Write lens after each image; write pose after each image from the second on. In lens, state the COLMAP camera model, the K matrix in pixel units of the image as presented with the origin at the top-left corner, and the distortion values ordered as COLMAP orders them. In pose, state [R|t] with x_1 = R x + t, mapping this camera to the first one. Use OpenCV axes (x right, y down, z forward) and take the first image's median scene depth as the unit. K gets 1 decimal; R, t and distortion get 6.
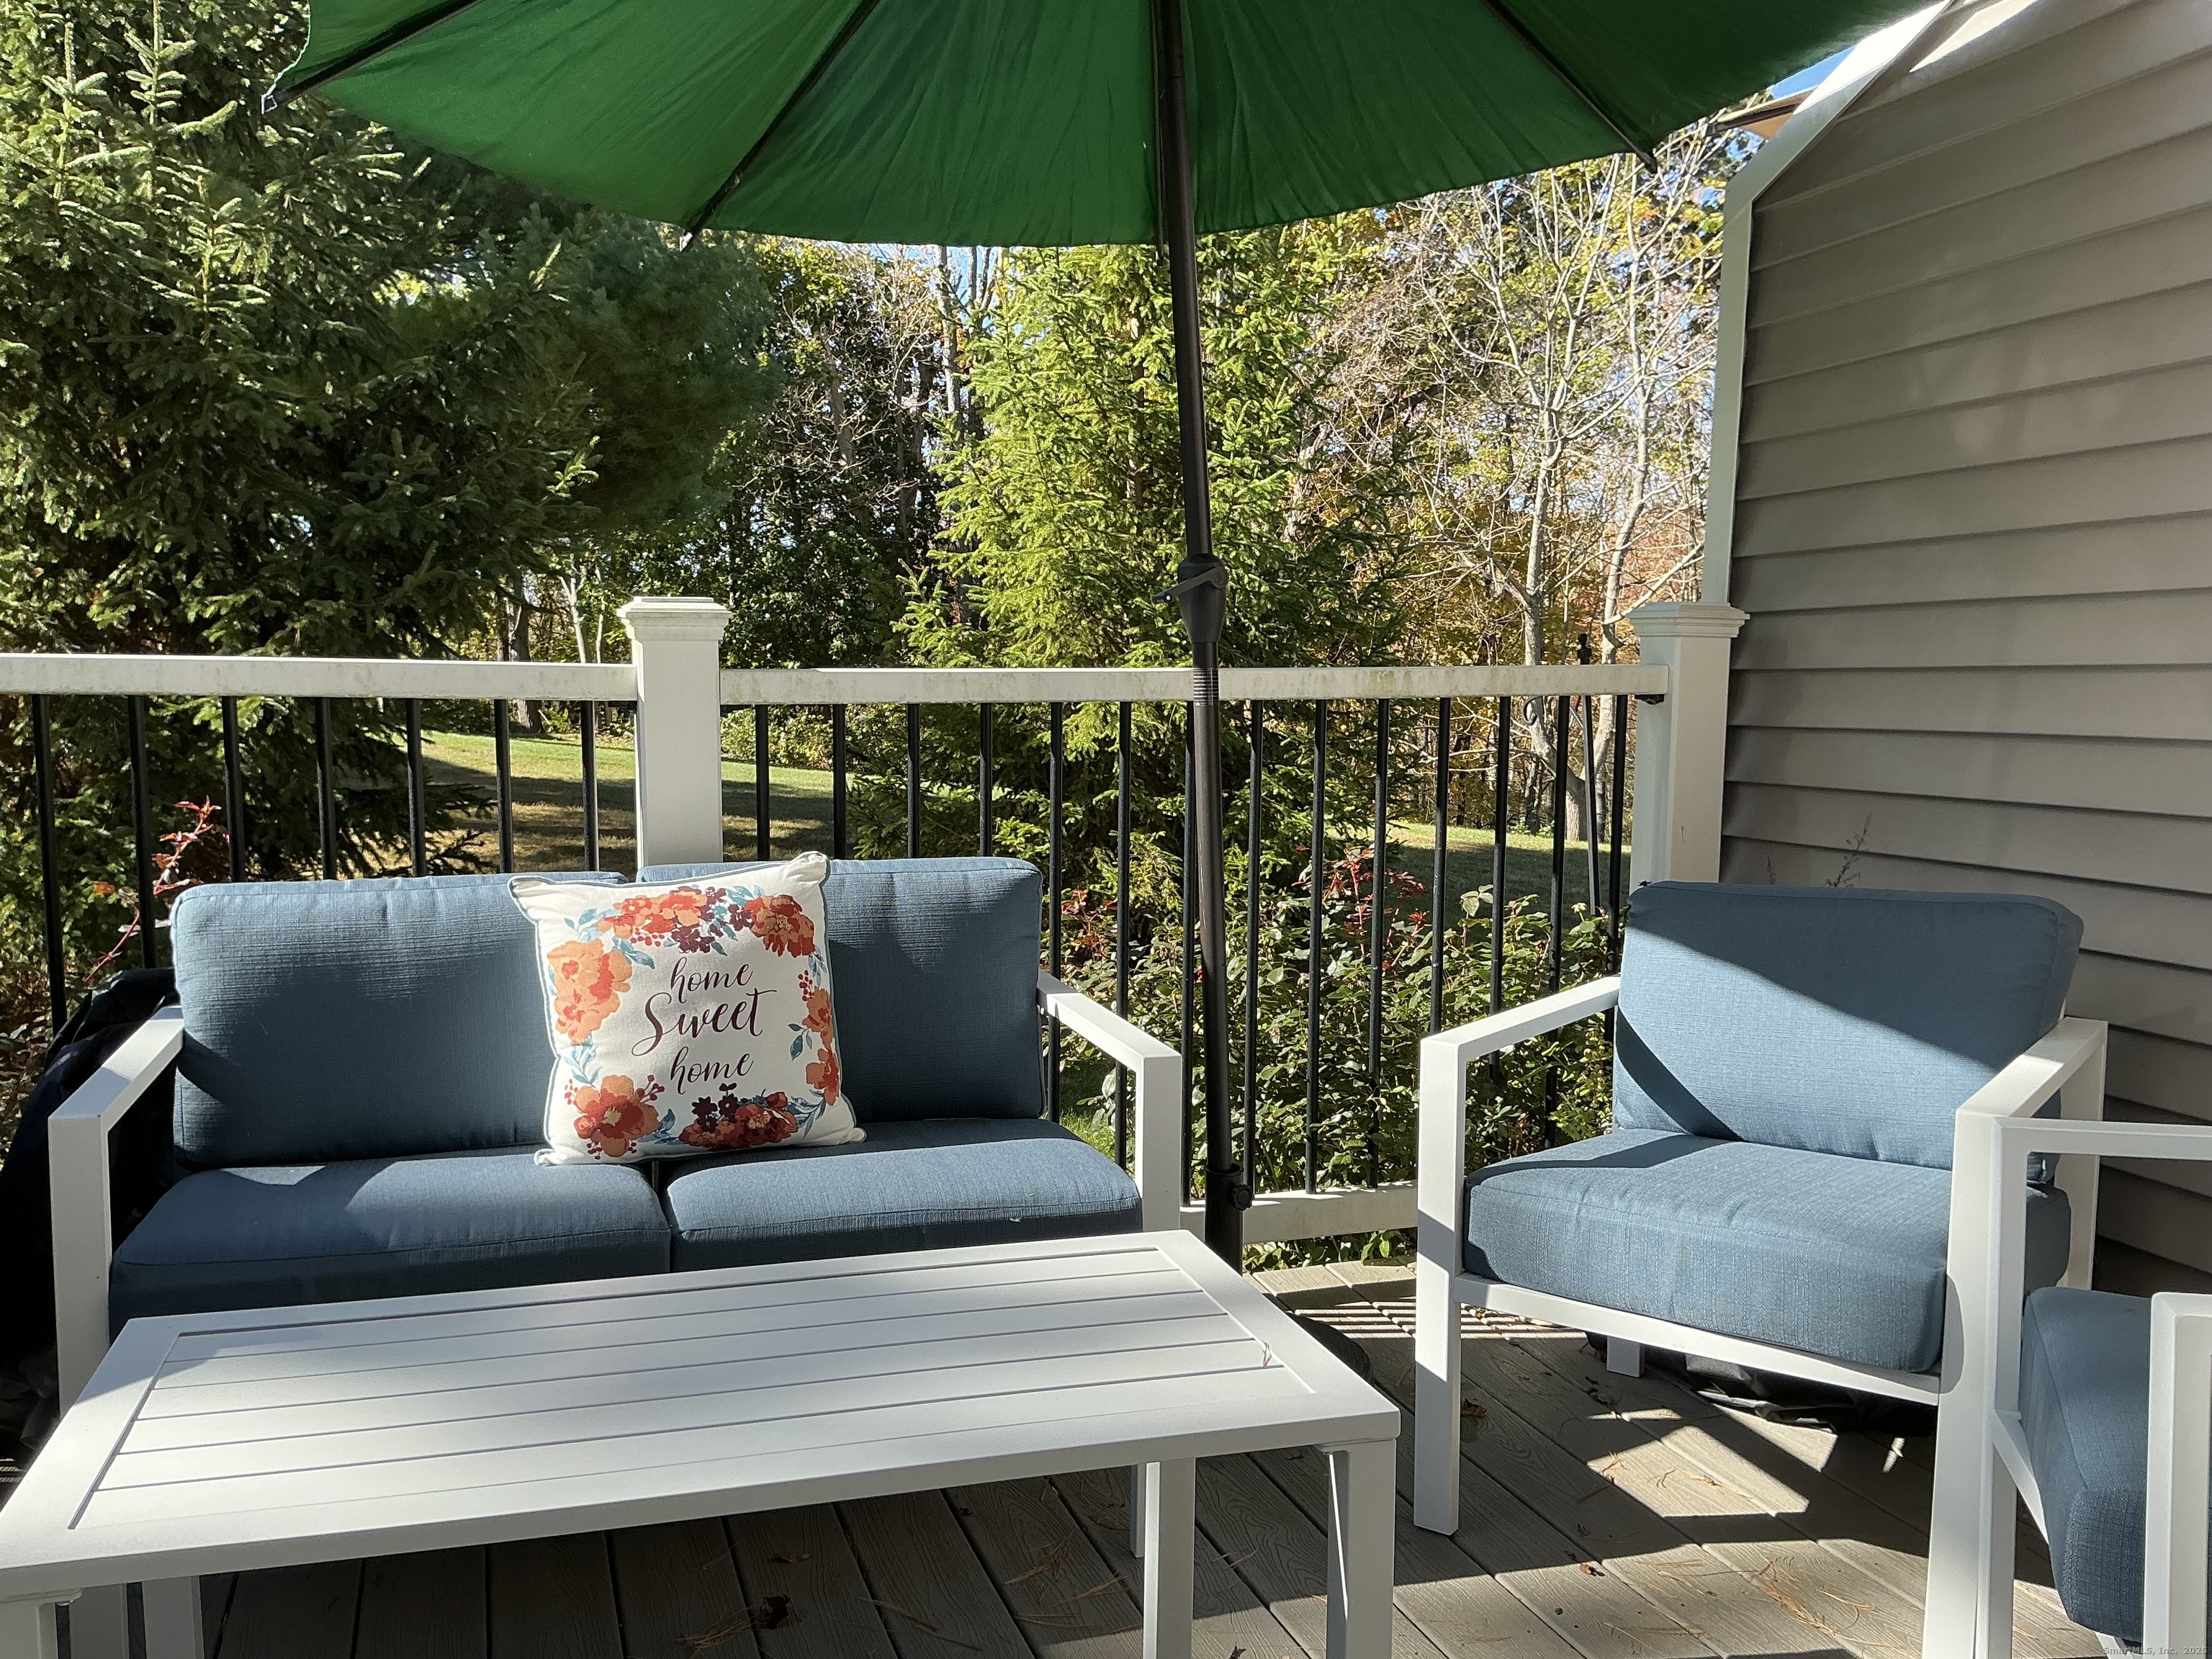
lens RADIAL K [[1796.1, 0, 1106.0], [0, 1796.1, 829.5], [0, 0, 1]] dist [0.092387, -0.002759]
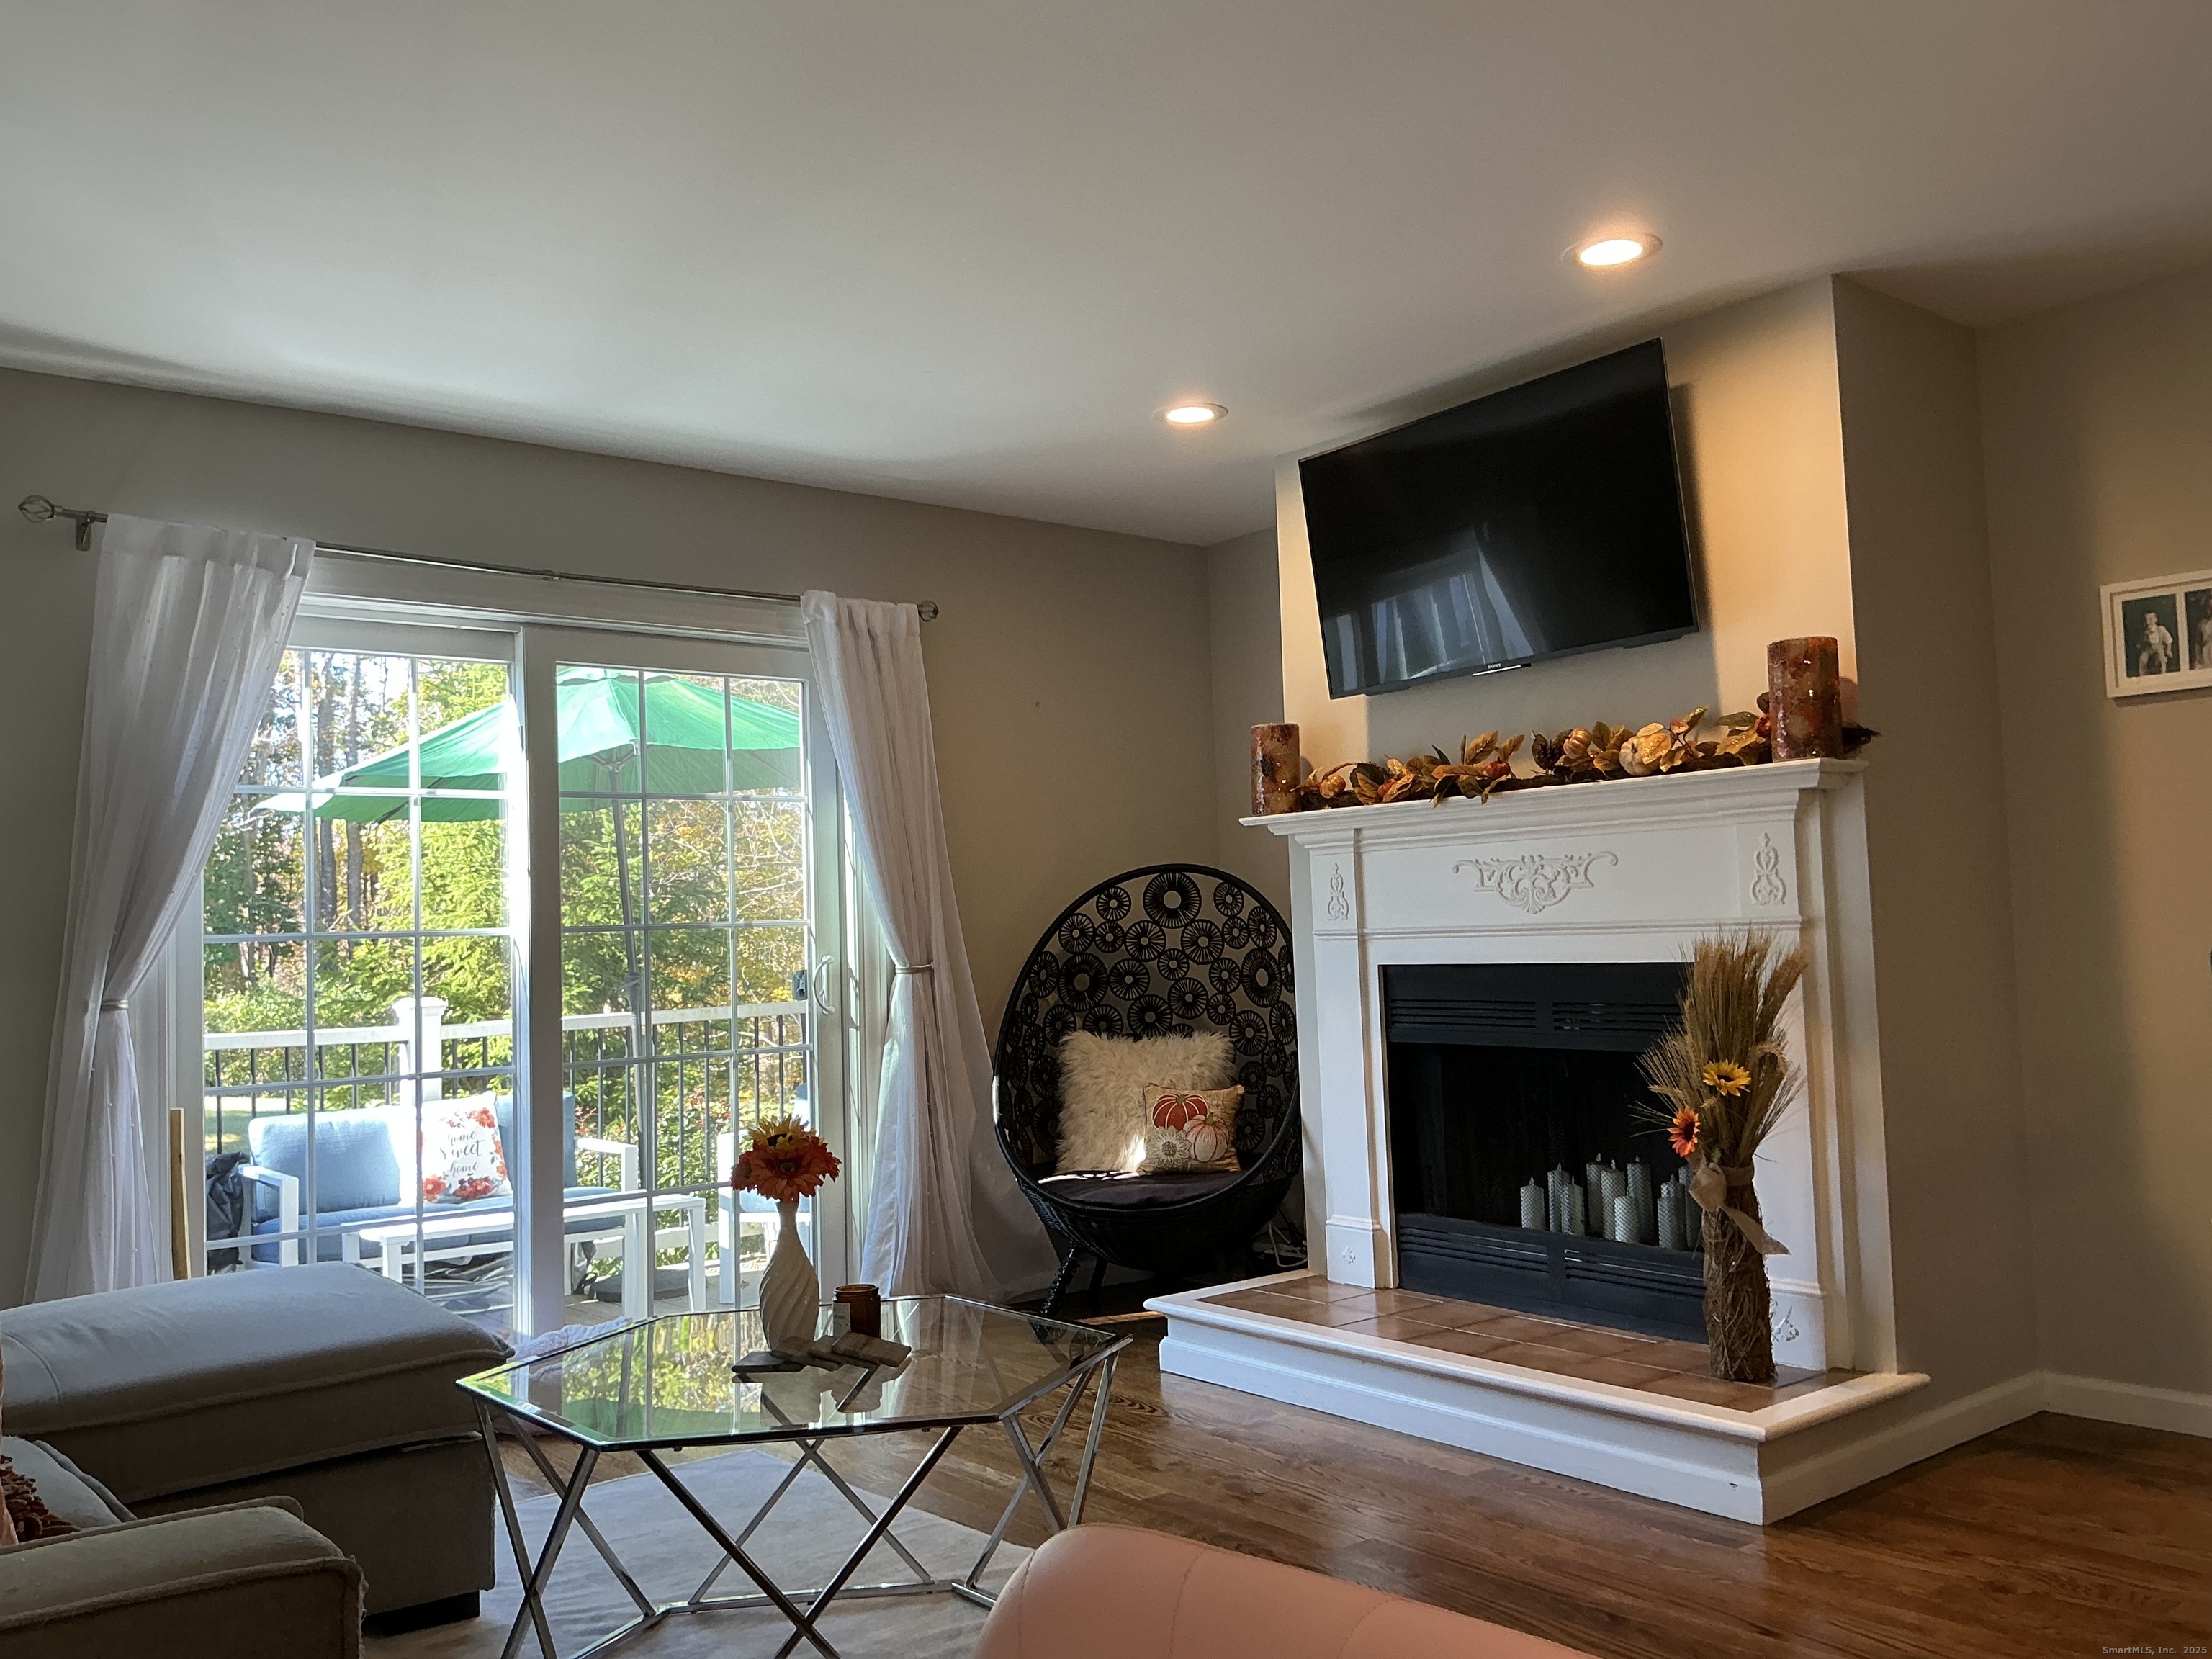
lens RADIAL K [[1796.1, 0, 1106.0], [0, 1796.1, 829.5], [0, 0, 1]] dist [0.092387, -0.002759]
pose [[0.937760, -0.017884, 0.346824, -0.244347], [0.073316, 0.986360, -0.147375, 0.098372], [-0.339458, 0.163630, 0.926280, -1.995025]]
